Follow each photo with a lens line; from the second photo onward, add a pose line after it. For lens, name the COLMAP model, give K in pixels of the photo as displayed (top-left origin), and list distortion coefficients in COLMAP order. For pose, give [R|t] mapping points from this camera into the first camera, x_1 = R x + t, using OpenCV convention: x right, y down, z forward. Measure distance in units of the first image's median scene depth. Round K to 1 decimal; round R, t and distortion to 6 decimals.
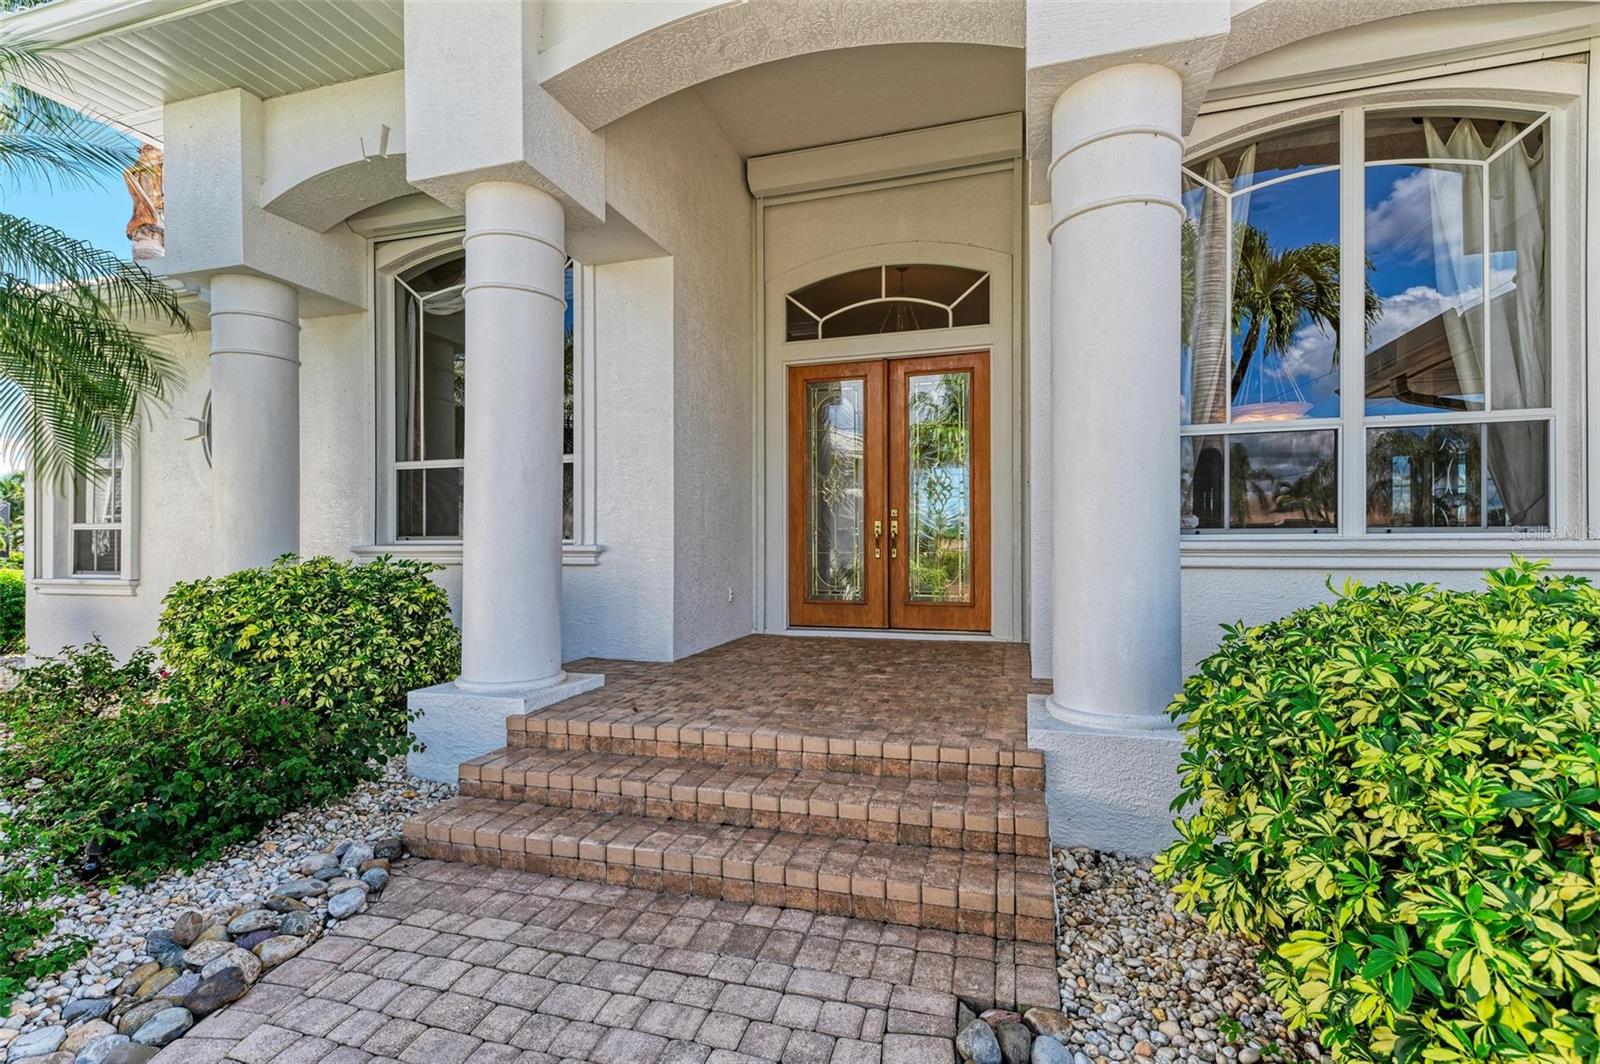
lens RADIAL K [[748.8, 0, 800.0], [0, 748.8, 532.0], [0, 0, 1]] dist [0.001632, 0.000202]
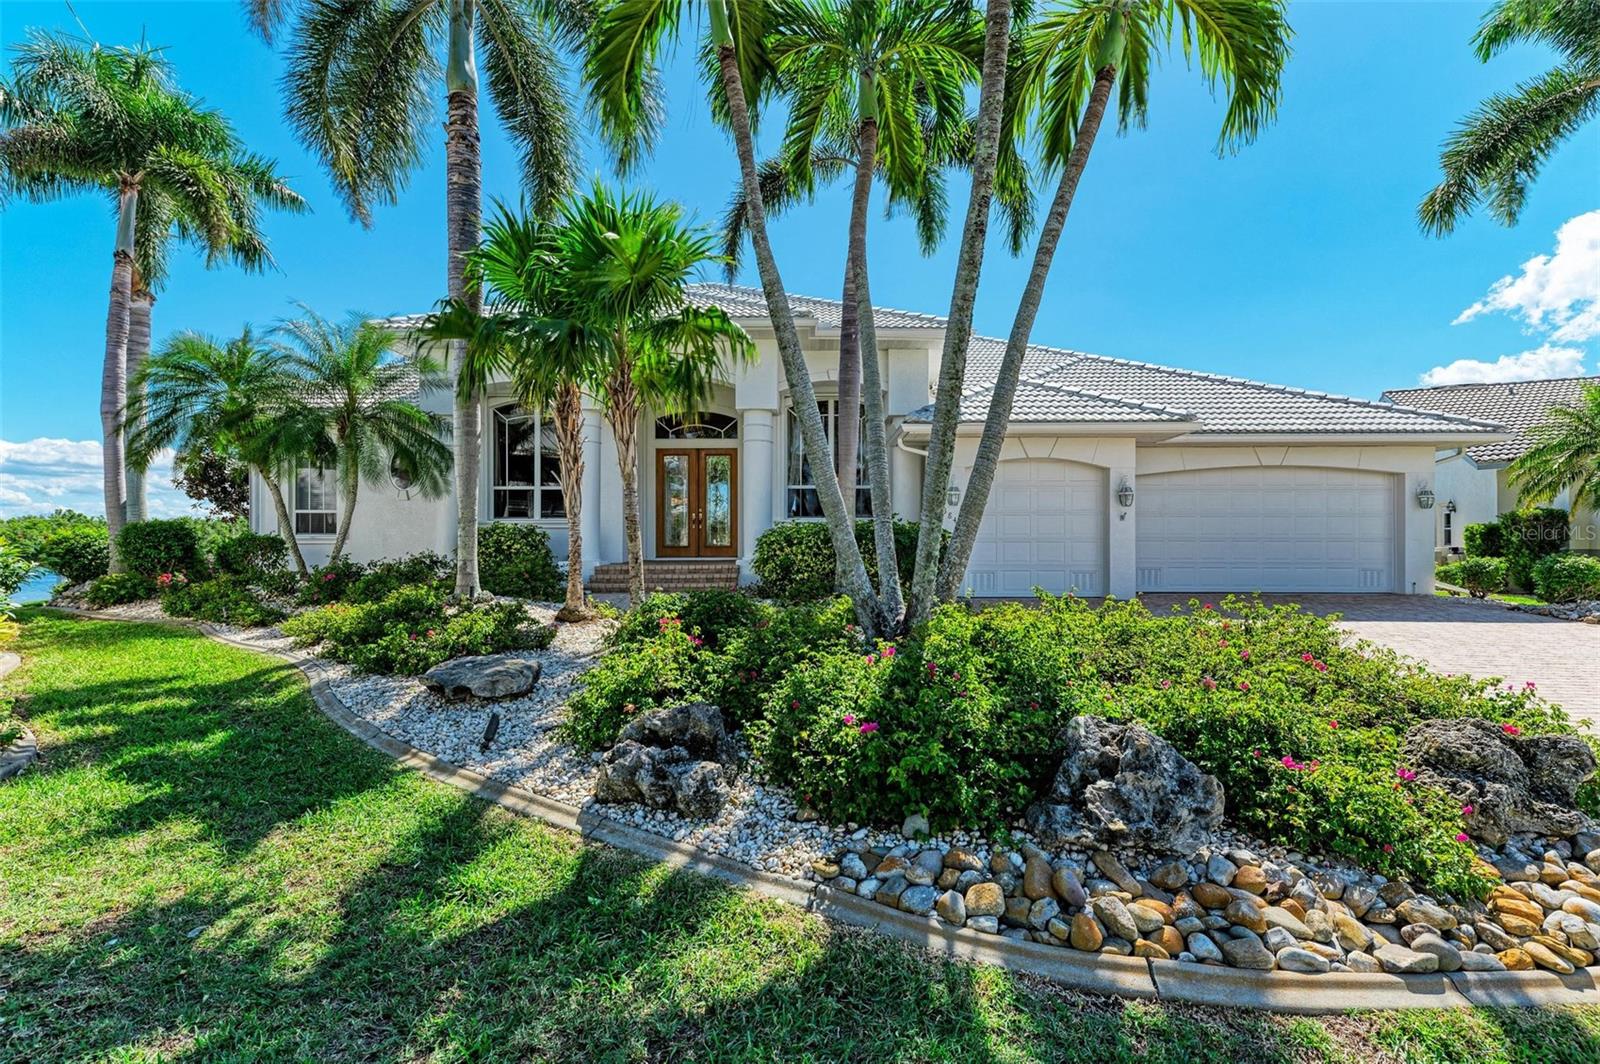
lens RADIAL K [[748.8, 0, 800.0], [0, 748.8, 532.0], [0, 0, 1]] dist [0.001632, 0.000202]
pose [[0.953054, 0.005915, 0.302742, -0.309605], [-0.005150, 0.999981, -0.003328, 0.053585], [-0.302756, 0.001613, 0.953067, -1.459239]]
